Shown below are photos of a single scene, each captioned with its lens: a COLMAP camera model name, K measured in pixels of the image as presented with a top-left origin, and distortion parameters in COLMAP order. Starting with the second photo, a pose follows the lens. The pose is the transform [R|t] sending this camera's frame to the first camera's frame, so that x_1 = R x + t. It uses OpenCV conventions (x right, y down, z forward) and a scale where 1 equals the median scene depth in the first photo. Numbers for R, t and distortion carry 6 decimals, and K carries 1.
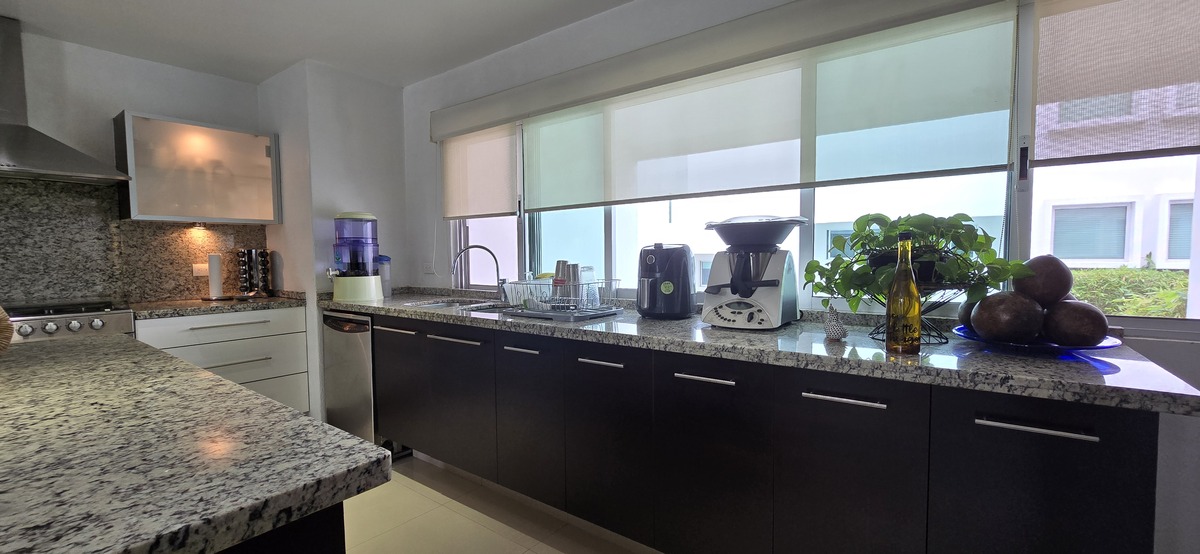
lens RADIAL K [[491.5, 0, 596.1], [0, 491.5, 278.5], [0, 0, 1]] dist [-0.004337, 0.001516]
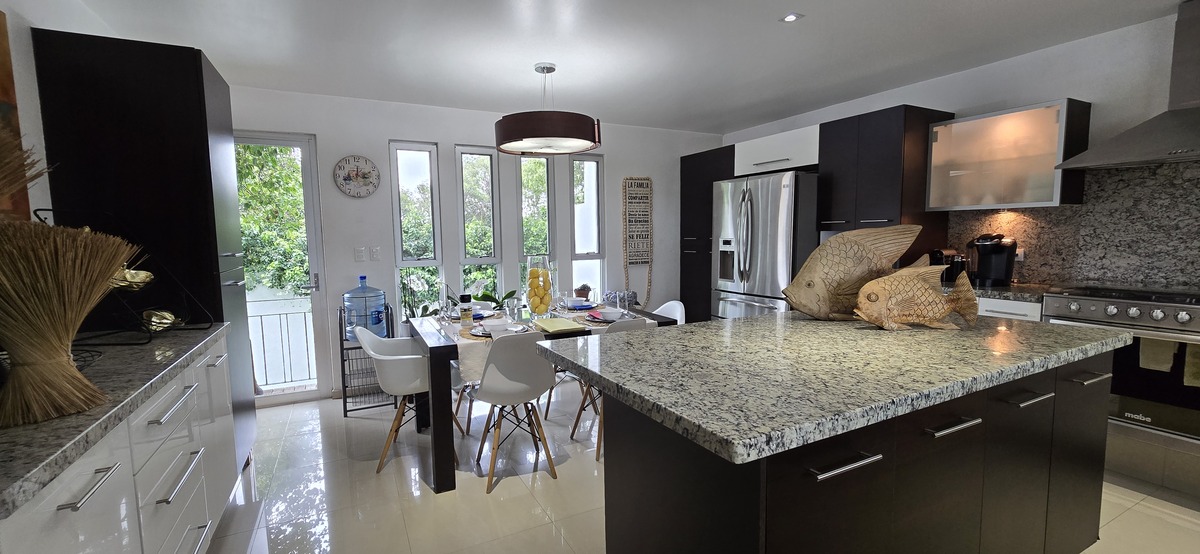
lens RADIAL K [[491.5, 0, 597.4], [0, 491.5, 278.7], [0, 0, 1]] dist [-0.004337, 0.001516]
pose [[-0.427587, 0.099645, -0.898465, 0.841603], [-0.022386, 0.992434, 0.120720, -0.212045], [0.903697, 0.071731, -0.422121, 1.197512]]
